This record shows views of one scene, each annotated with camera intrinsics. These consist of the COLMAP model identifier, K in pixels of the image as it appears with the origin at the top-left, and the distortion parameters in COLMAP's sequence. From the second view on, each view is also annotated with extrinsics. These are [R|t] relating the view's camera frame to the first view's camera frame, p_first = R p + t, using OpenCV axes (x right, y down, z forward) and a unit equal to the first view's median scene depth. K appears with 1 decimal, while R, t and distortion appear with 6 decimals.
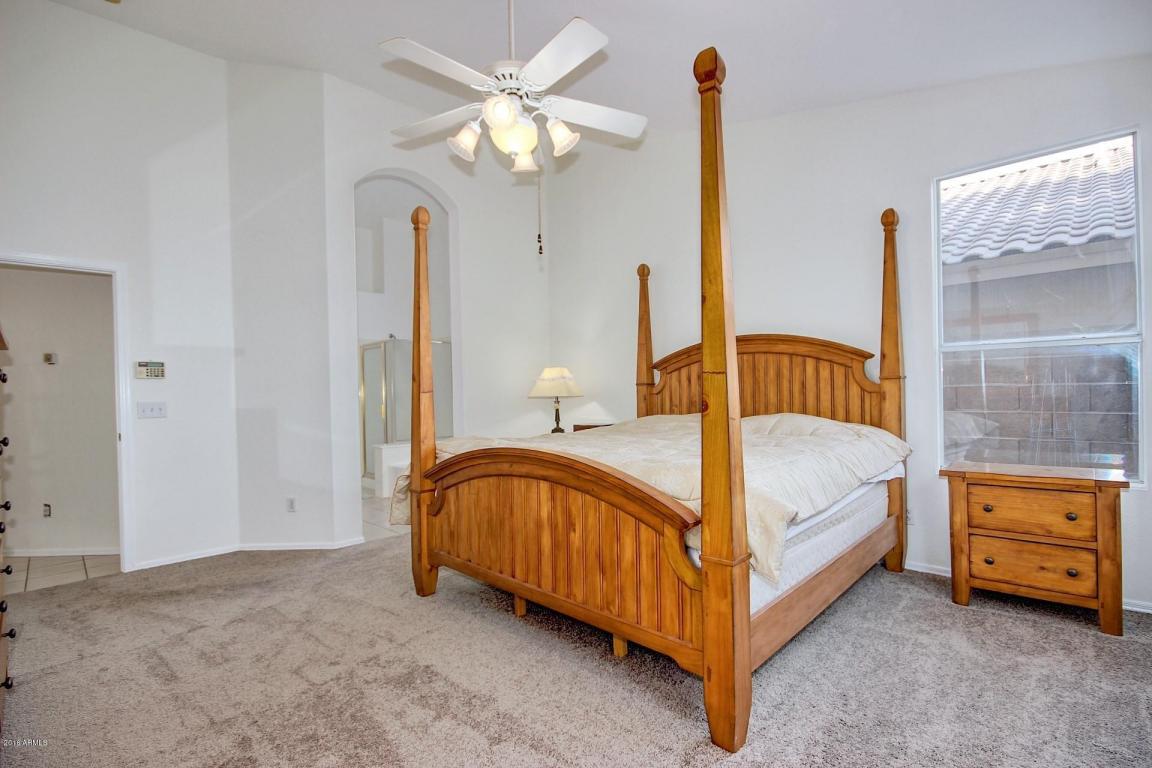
lens RADIAL K [[538.9, 0, 581.7], [0, 538.9, 393.1], [0, 0, 1]] dist [-0.002148, -0.000990]
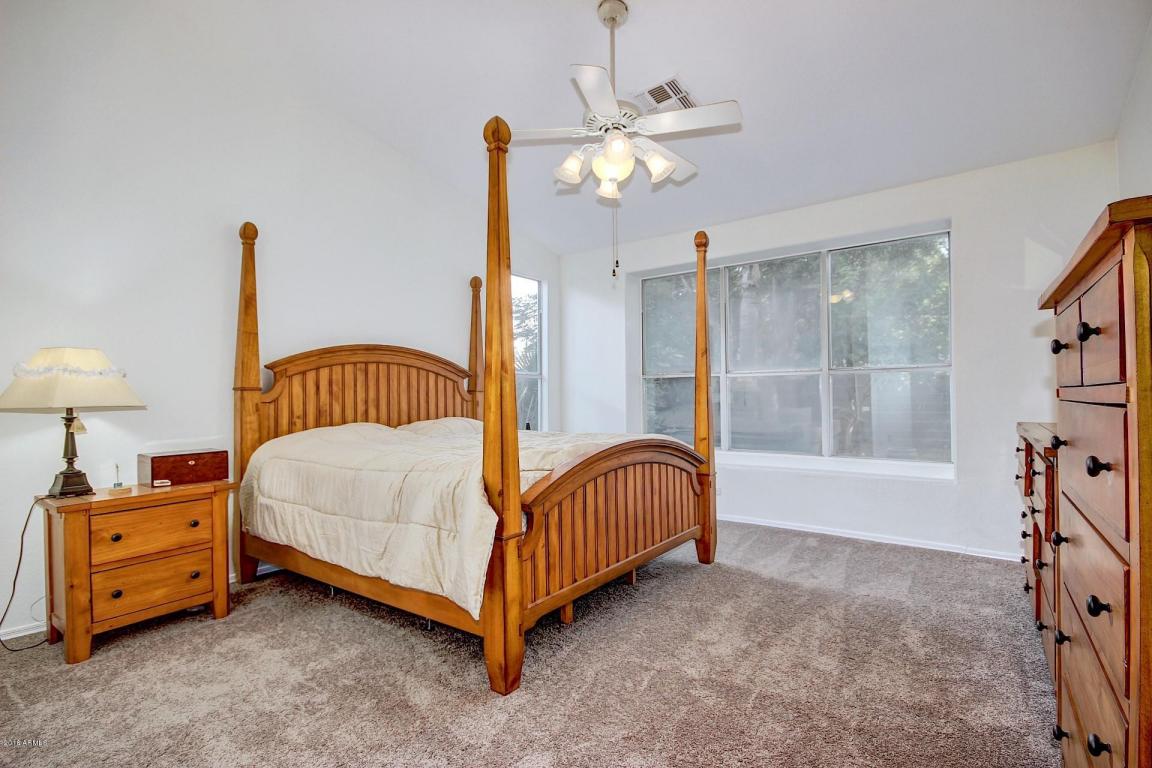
lens RADIAL K [[538.9, 0, 581.7], [0, 538.9, 393.1], [0, 0, 1]] dist [-0.002148, -0.000990]
pose [[-0.111772, 0.036747, 0.993054, -0.683926], [0.027942, 0.999037, -0.033823, 0.026217], [-0.993341, 0.023967, -0.112691, 0.683659]]
